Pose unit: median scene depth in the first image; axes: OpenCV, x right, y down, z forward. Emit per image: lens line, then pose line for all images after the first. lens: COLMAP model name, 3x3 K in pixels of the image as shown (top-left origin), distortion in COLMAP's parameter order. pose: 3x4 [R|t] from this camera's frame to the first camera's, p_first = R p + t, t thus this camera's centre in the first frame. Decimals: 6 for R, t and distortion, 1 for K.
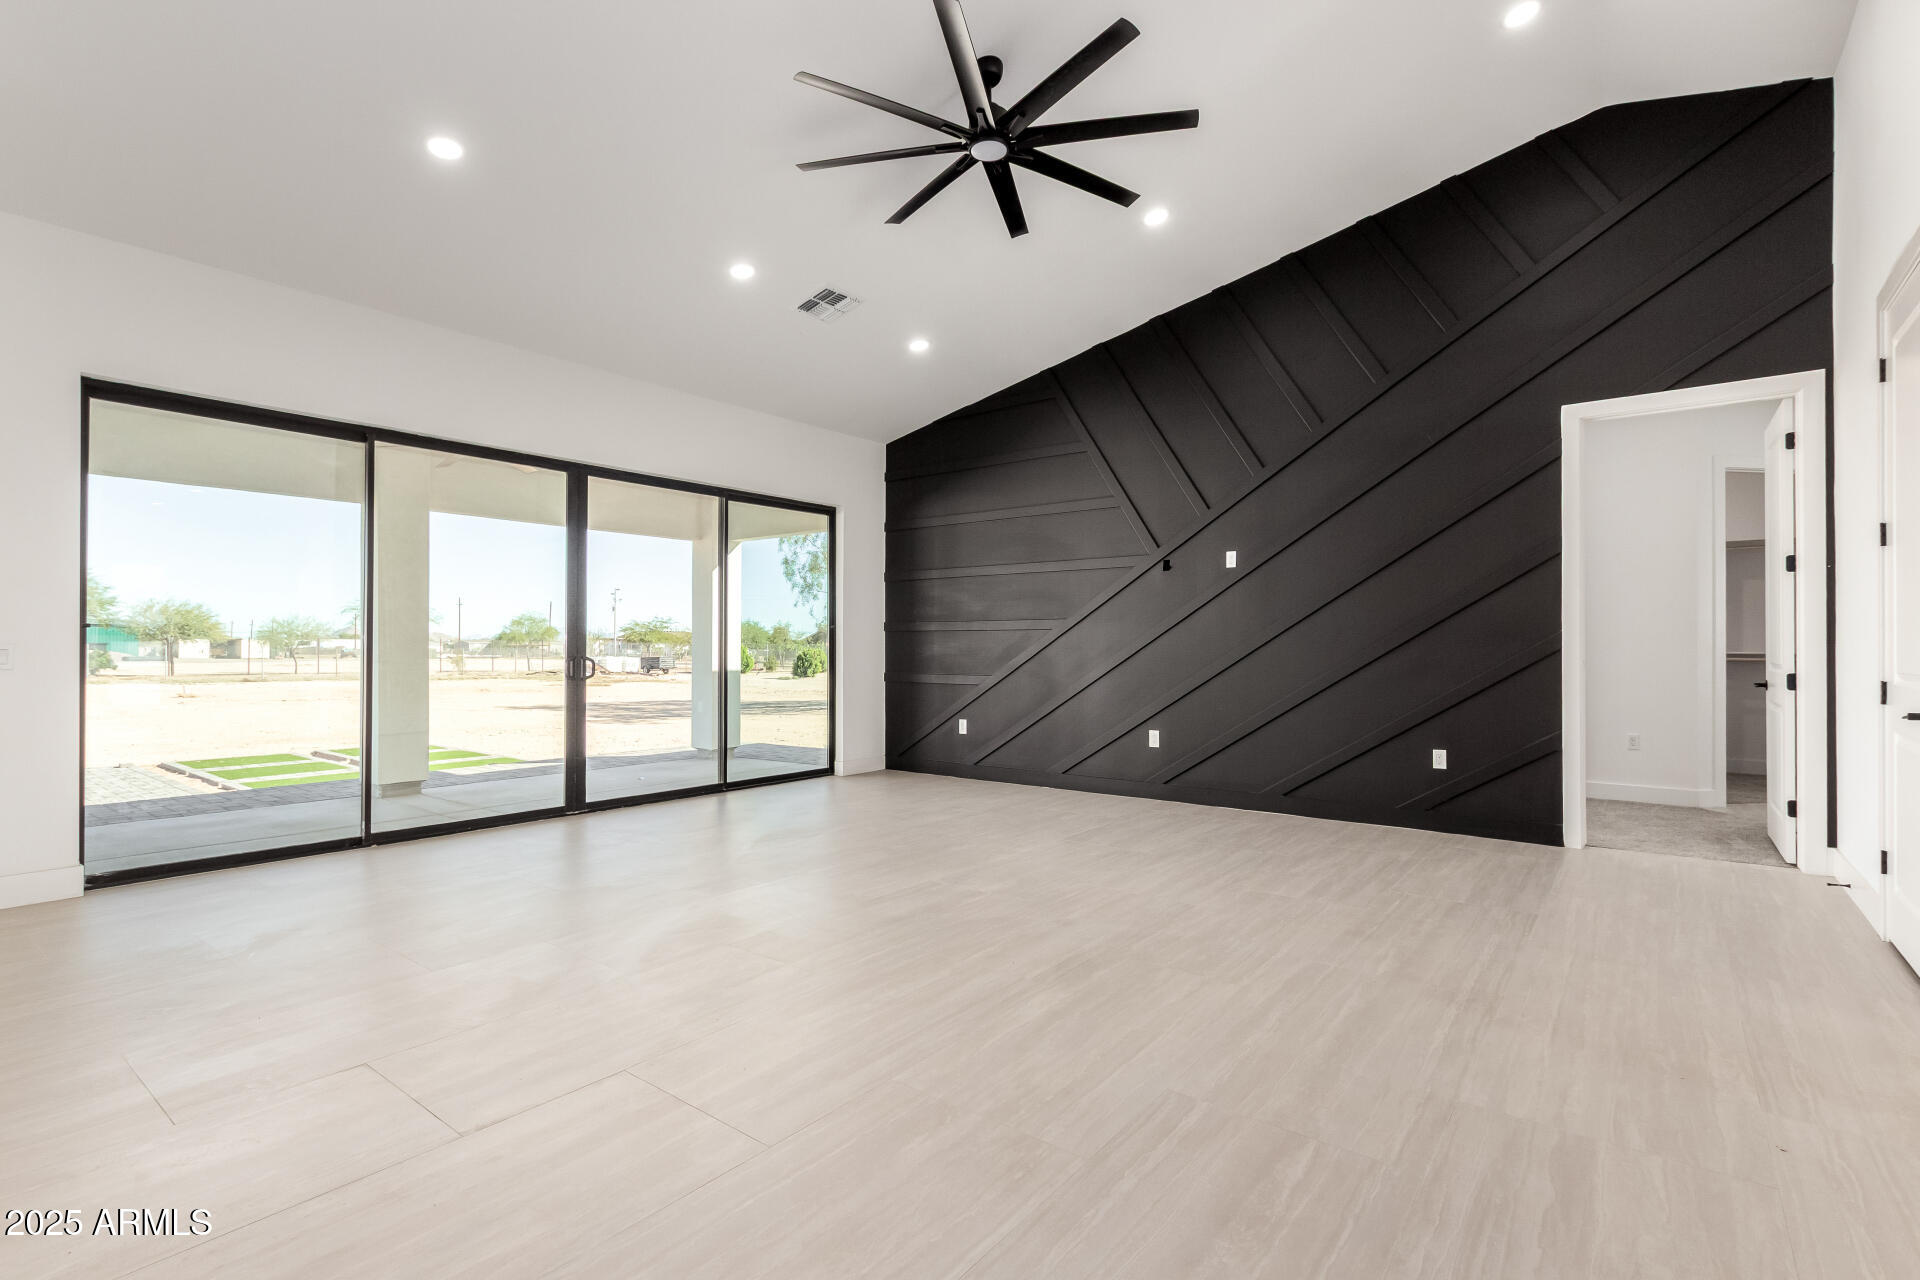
lens RADIAL K [[886.9, 0, 978.9], [0, 886.9, 642.5], [0, 0, 1]] dist [0.004229, -0.000928]
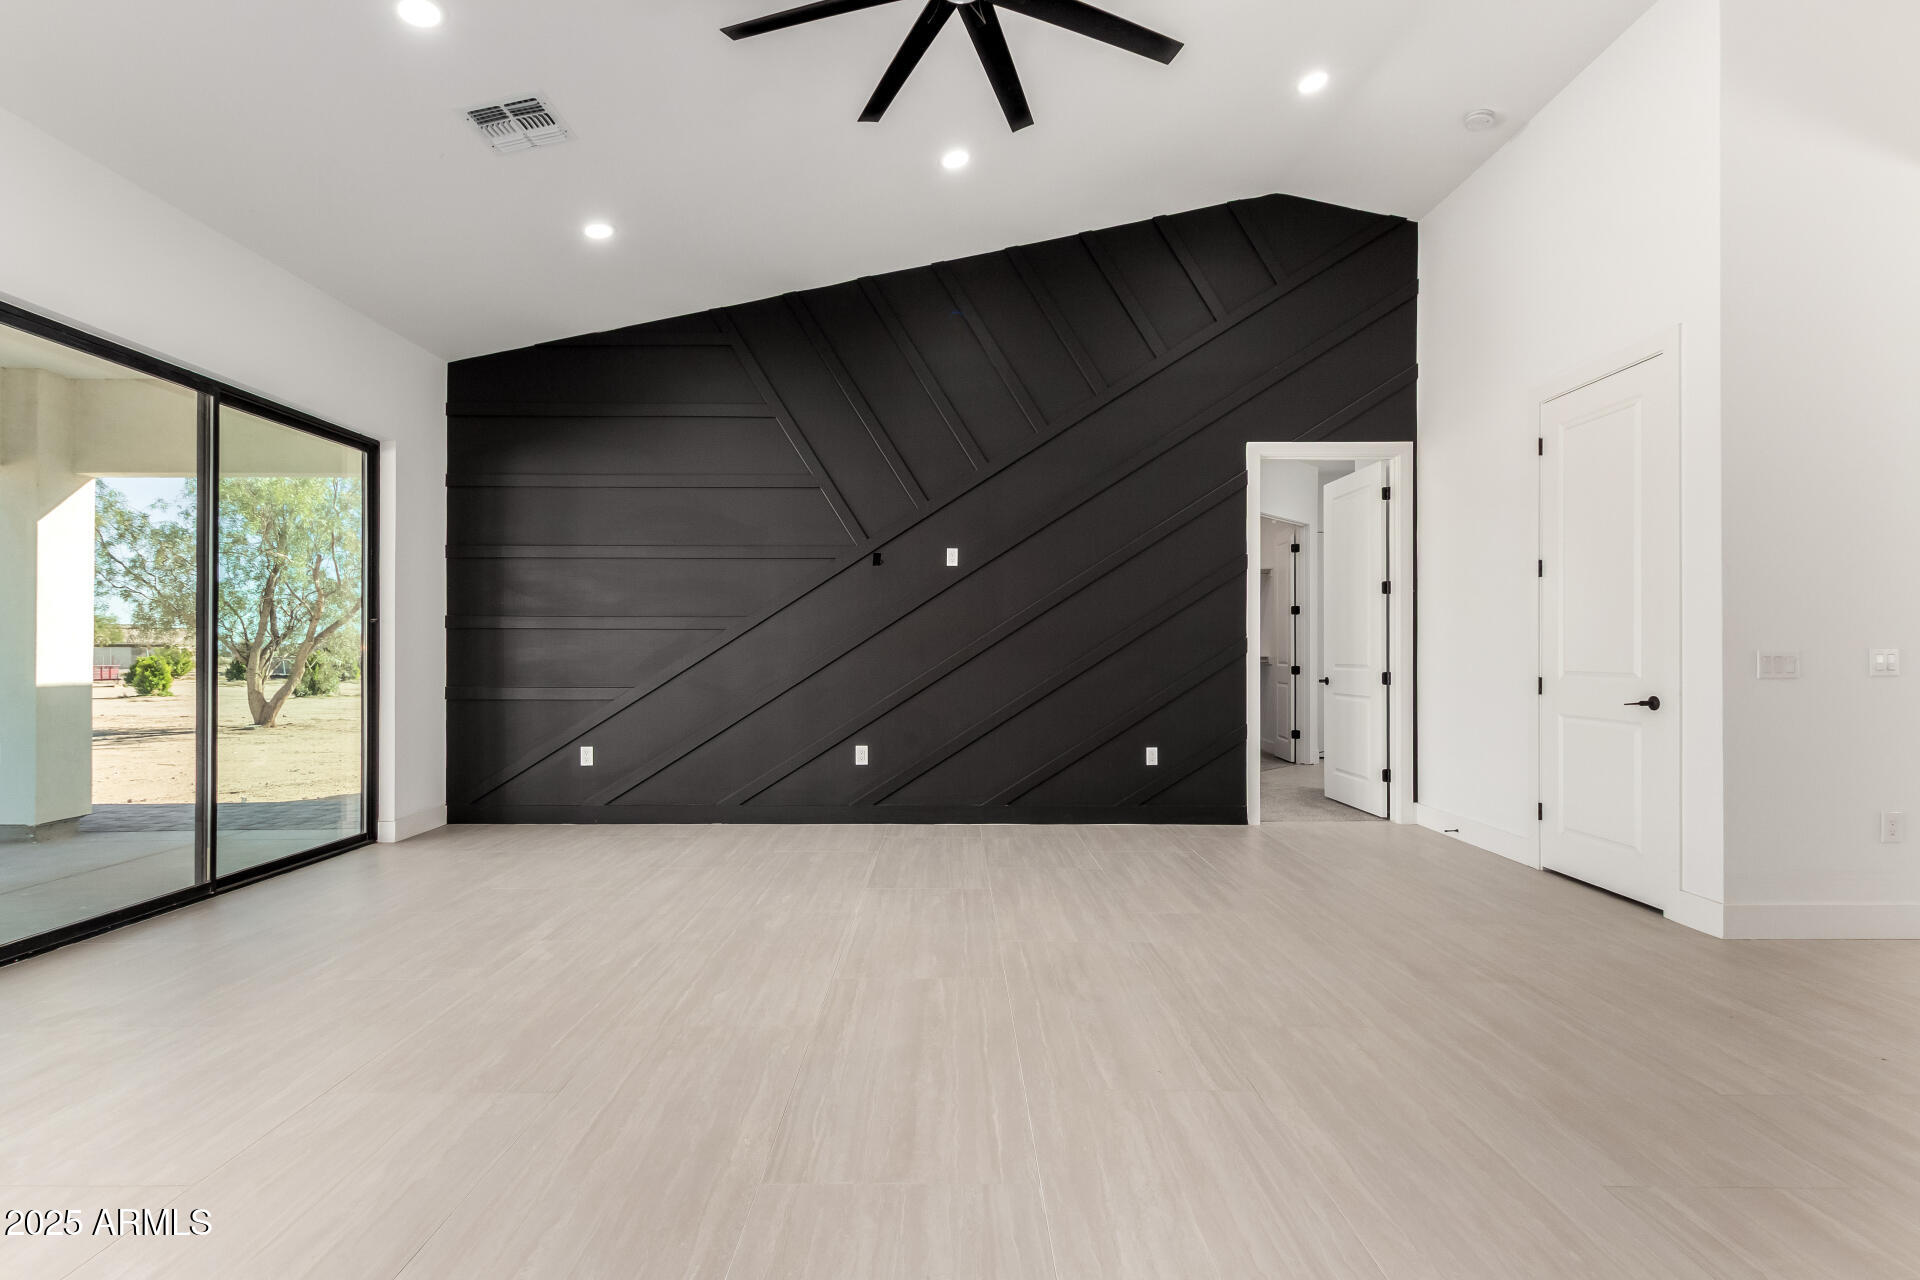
lens RADIAL K [[886.9, 0, 957.4], [0, 886.9, 647.4], [0, 0, 1]] dist [0.004229, -0.000928]
pose [[0.796755, 0.004249, 0.604288, -0.228450], [-0.004121, 0.999990, -0.001599, 0.002229], [-0.604288, -0.001216, 0.796765, 0.212763]]
